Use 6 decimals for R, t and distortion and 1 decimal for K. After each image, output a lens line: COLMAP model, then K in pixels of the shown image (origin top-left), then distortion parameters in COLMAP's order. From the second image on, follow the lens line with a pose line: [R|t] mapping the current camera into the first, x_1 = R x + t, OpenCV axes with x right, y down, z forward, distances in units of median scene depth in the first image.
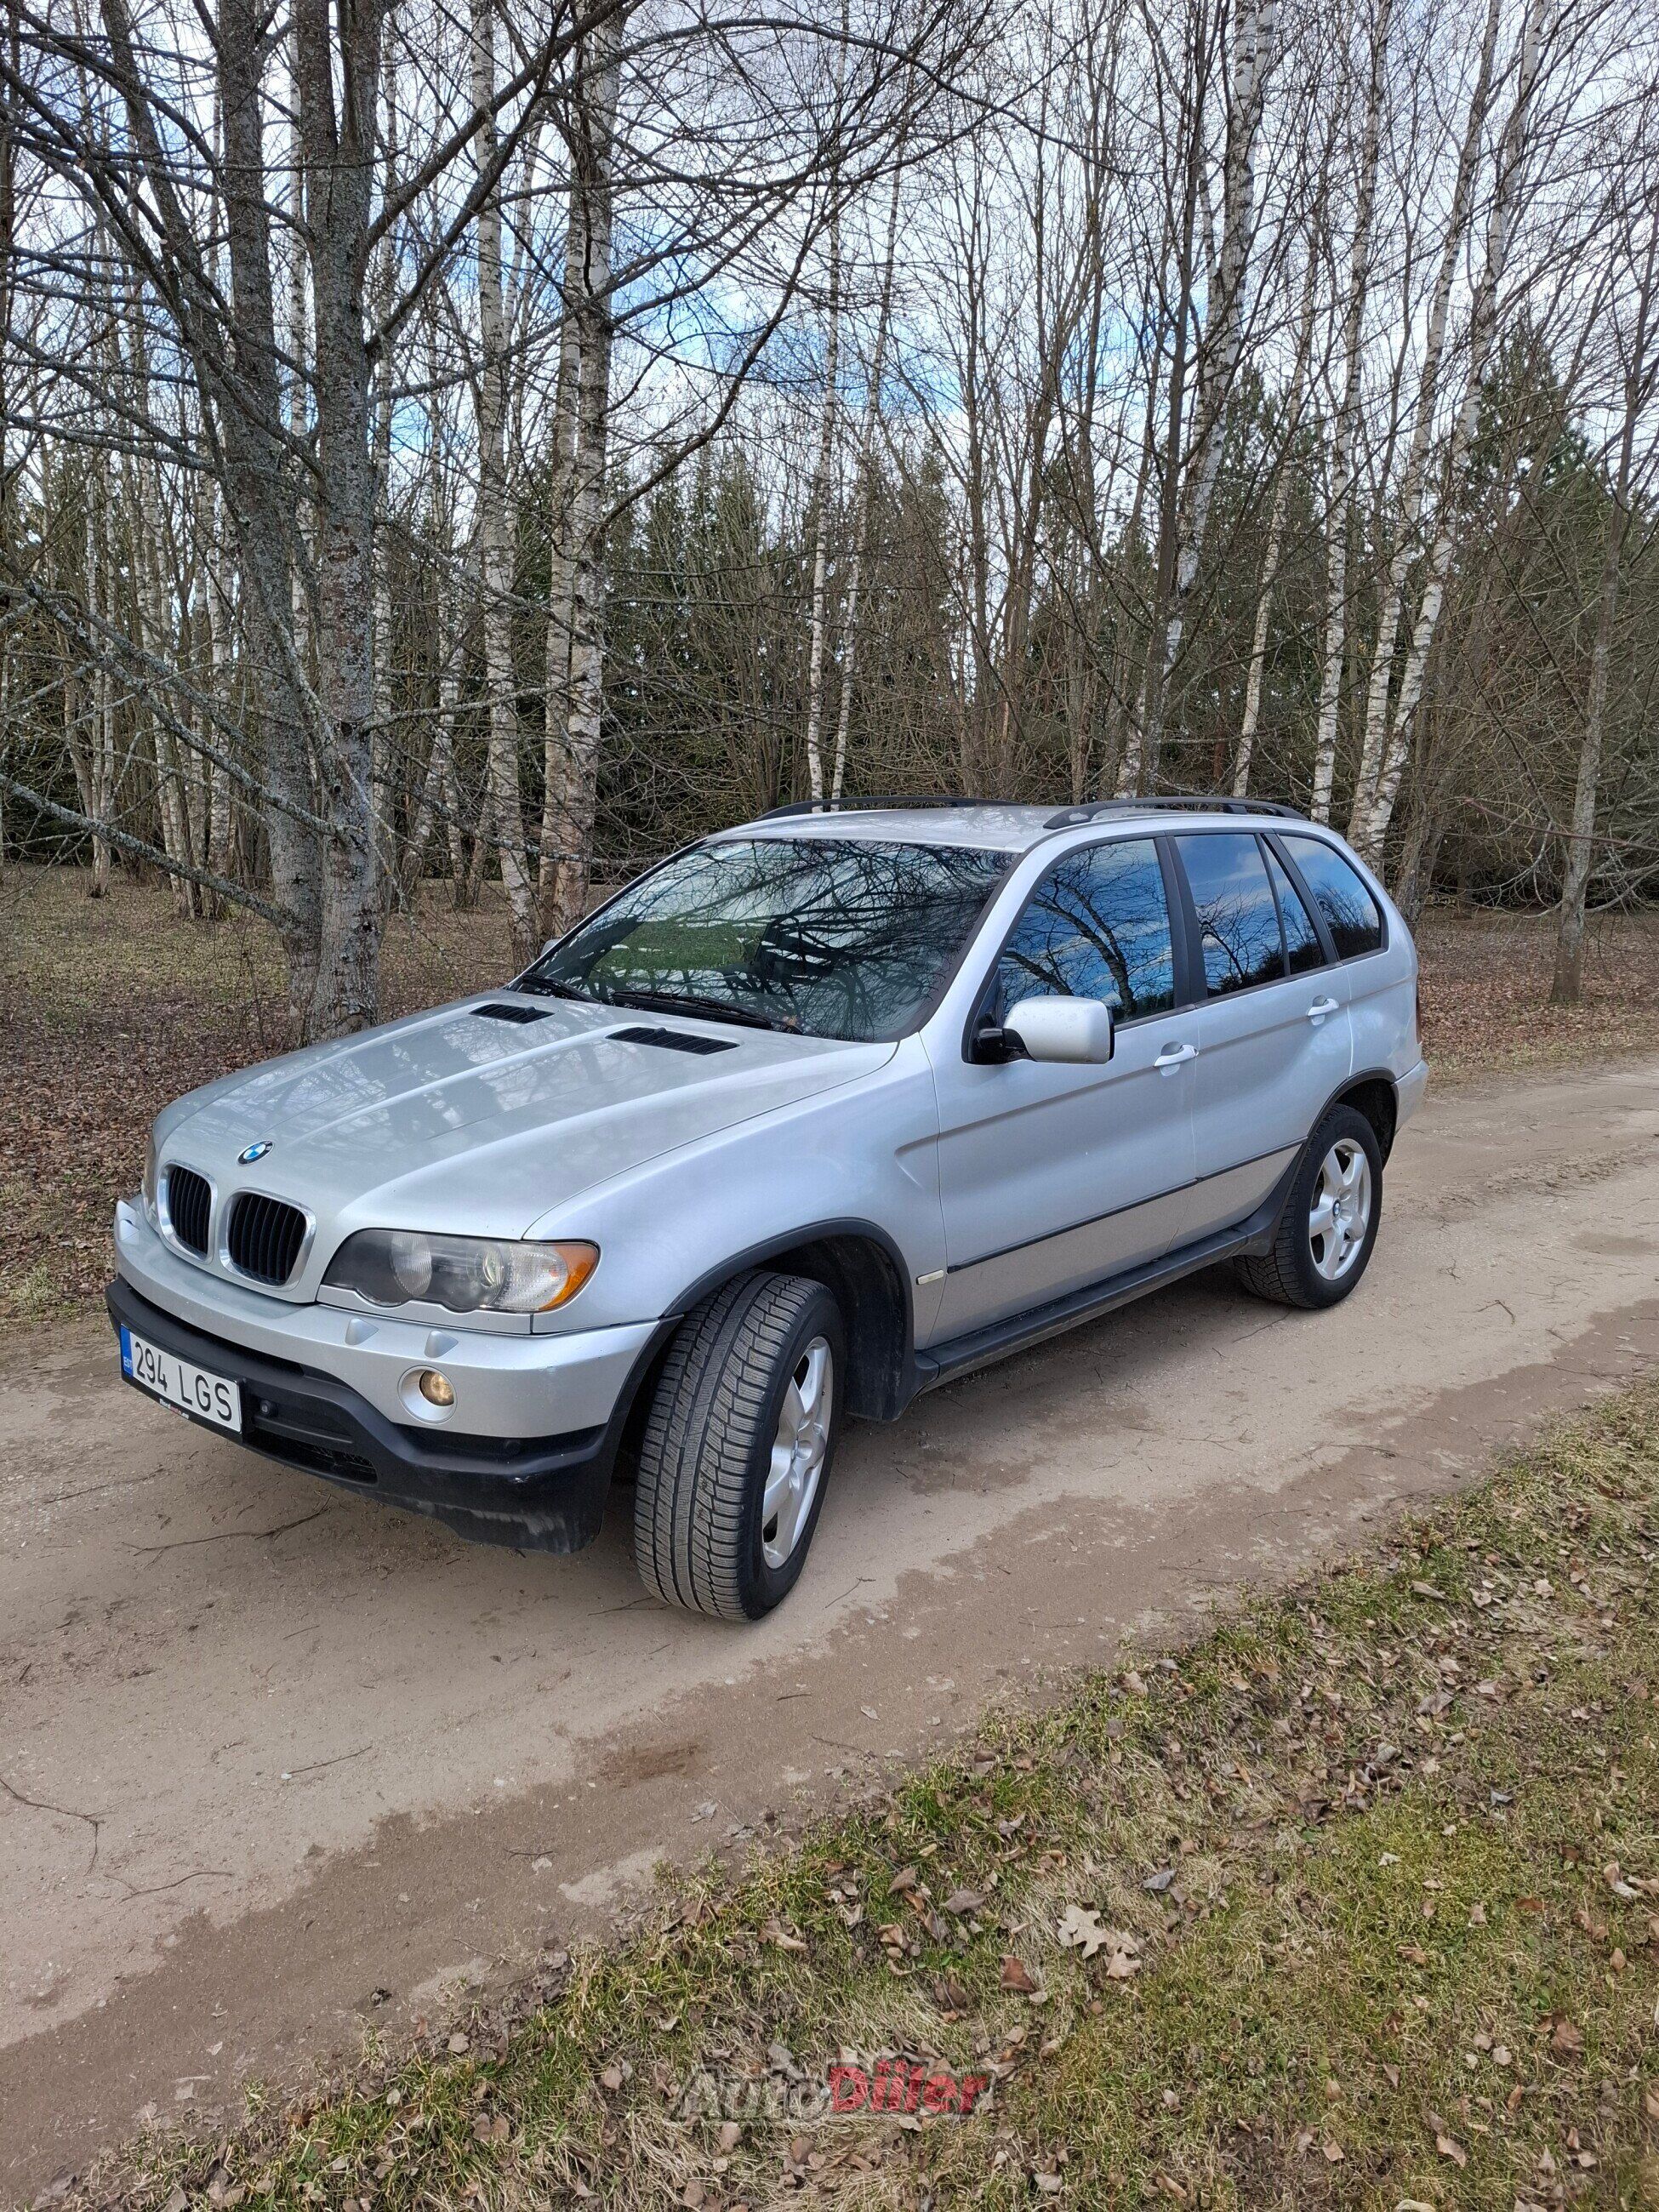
lens RADIAL K [[1483.0, 0, 829.5], [0, 1483.0, 1106.0], [0, 0, 1]] dist [0.016891, -0.006797]
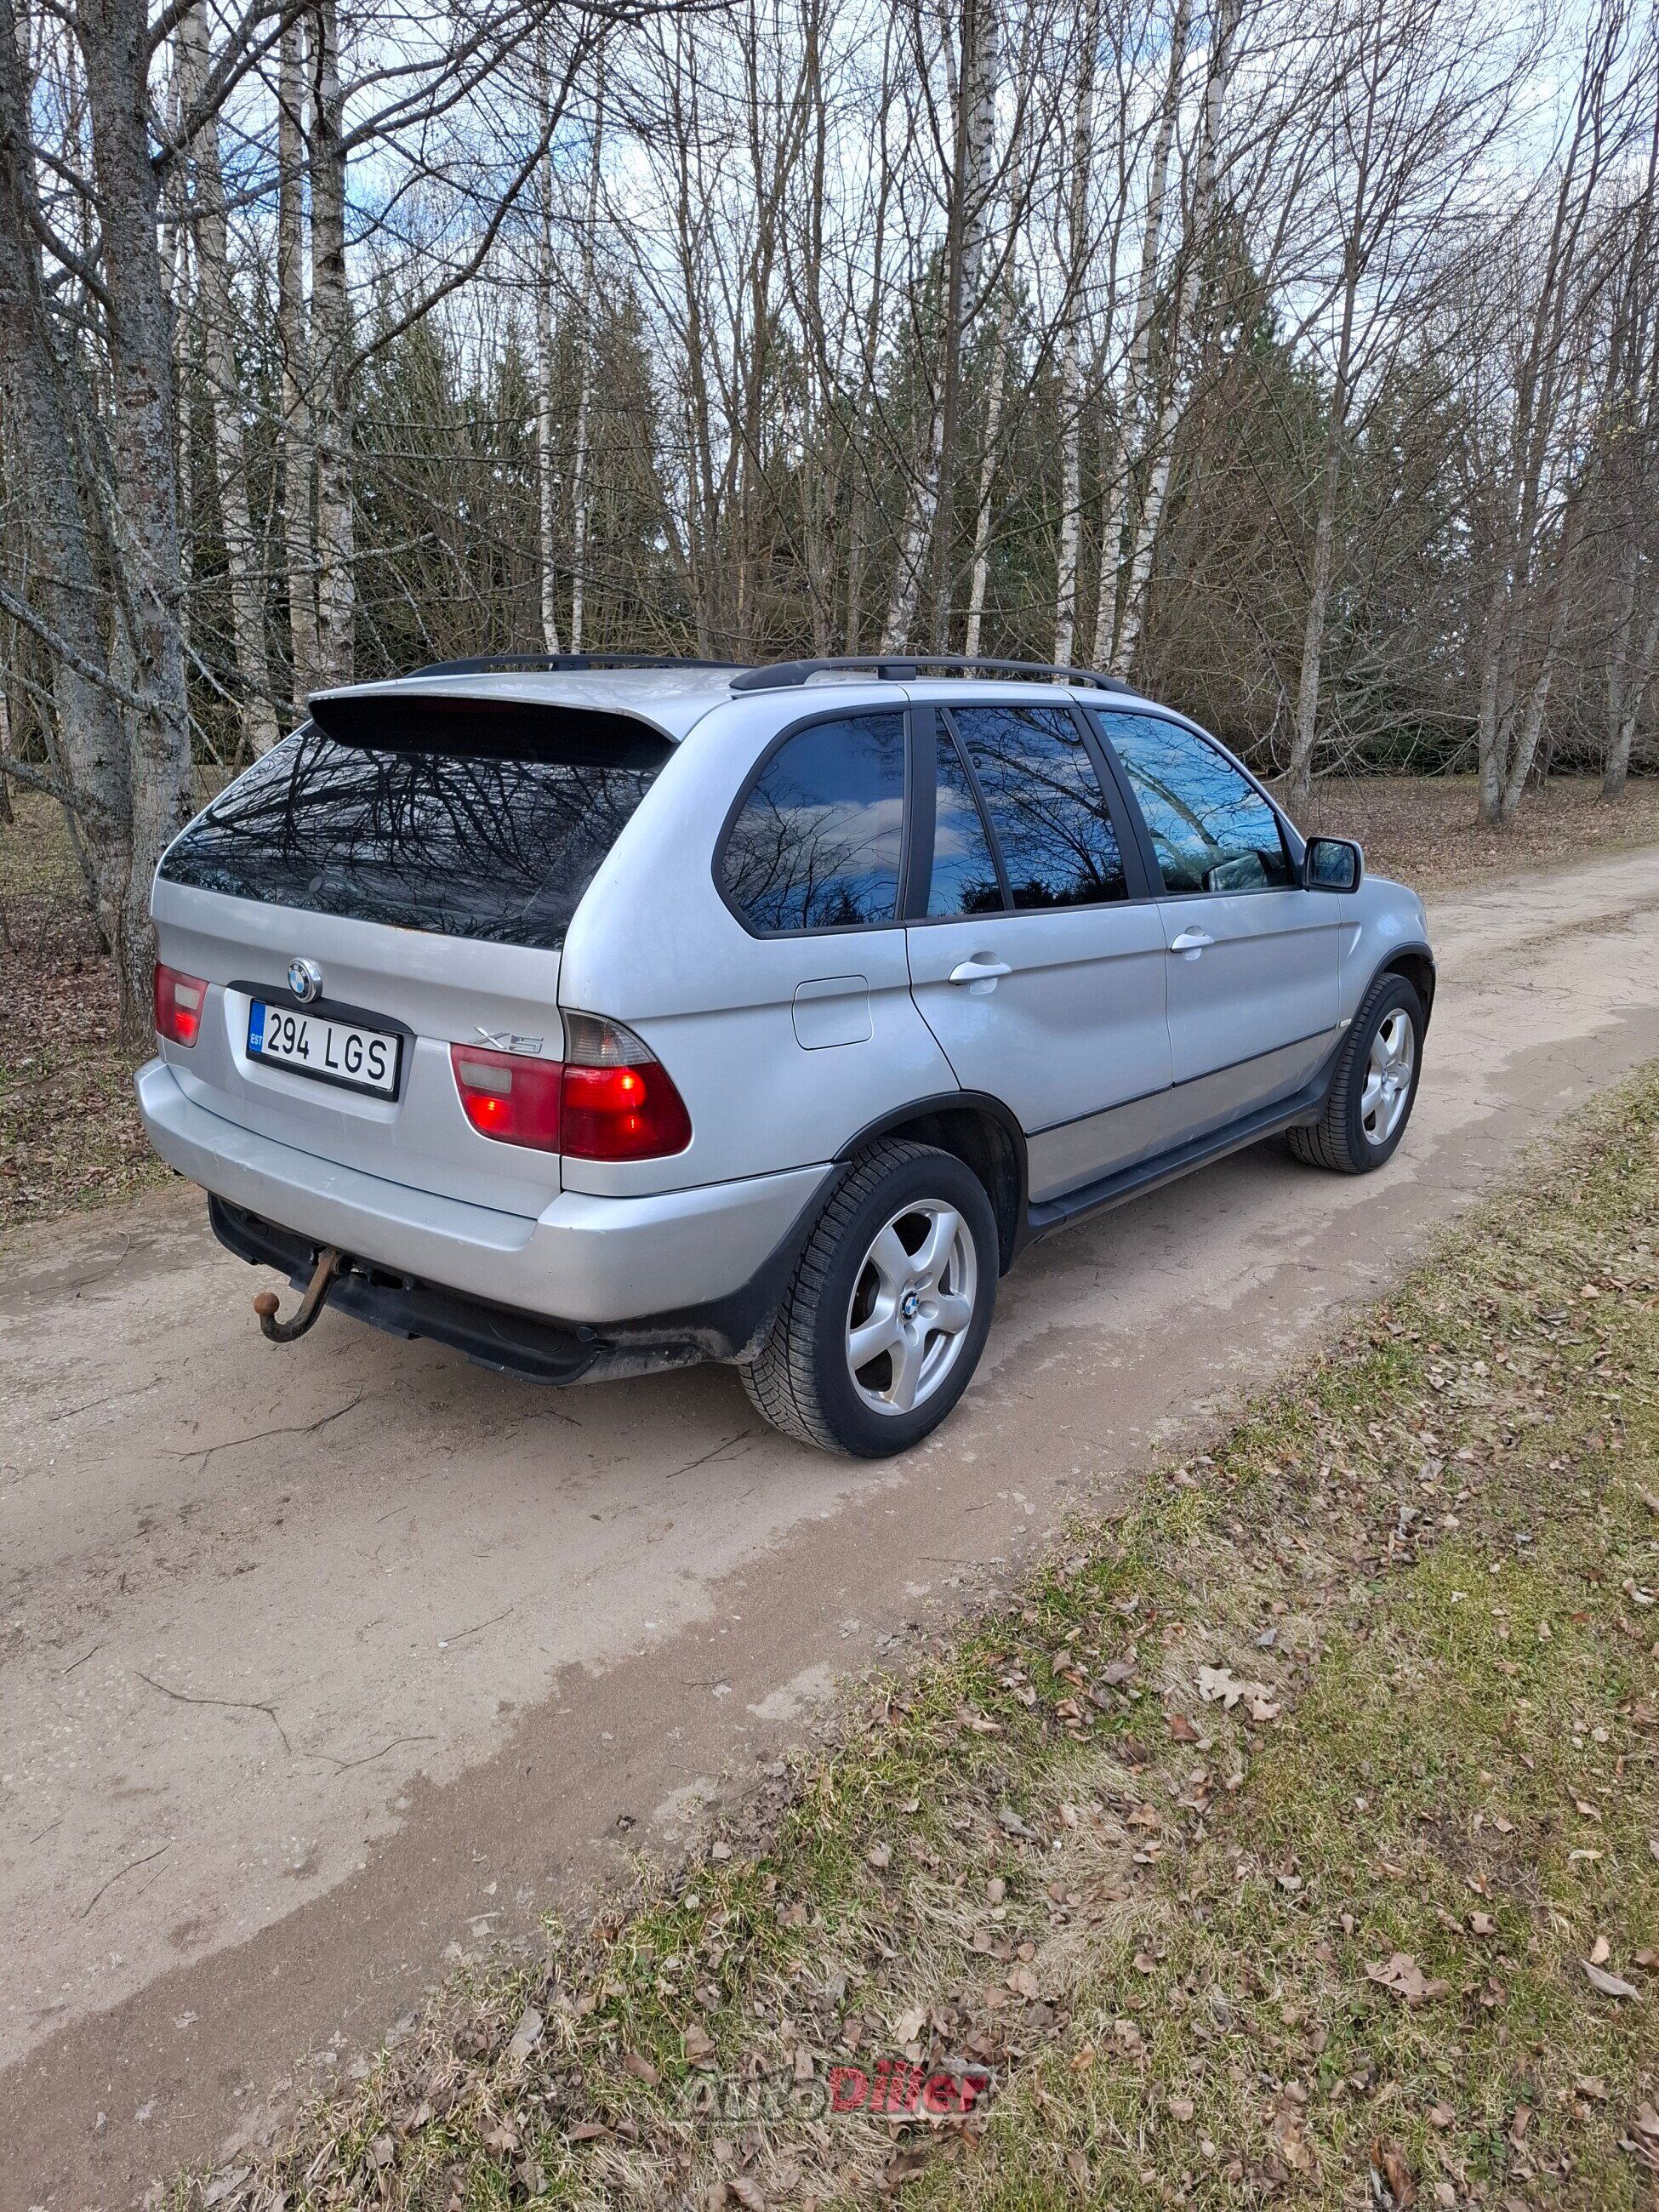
lens RADIAL K [[1463.7, 0, 829.5], [0, 1463.7, 1106.0], [0, 0, 1]] dist [0.076880, -0.085195]
pose [[0.983681, -0.057389, 0.170526, -0.252502], [0.043440, 0.995481, 0.084437, 0.008327], [-0.174601, -0.075651, 0.981729, -0.013564]]
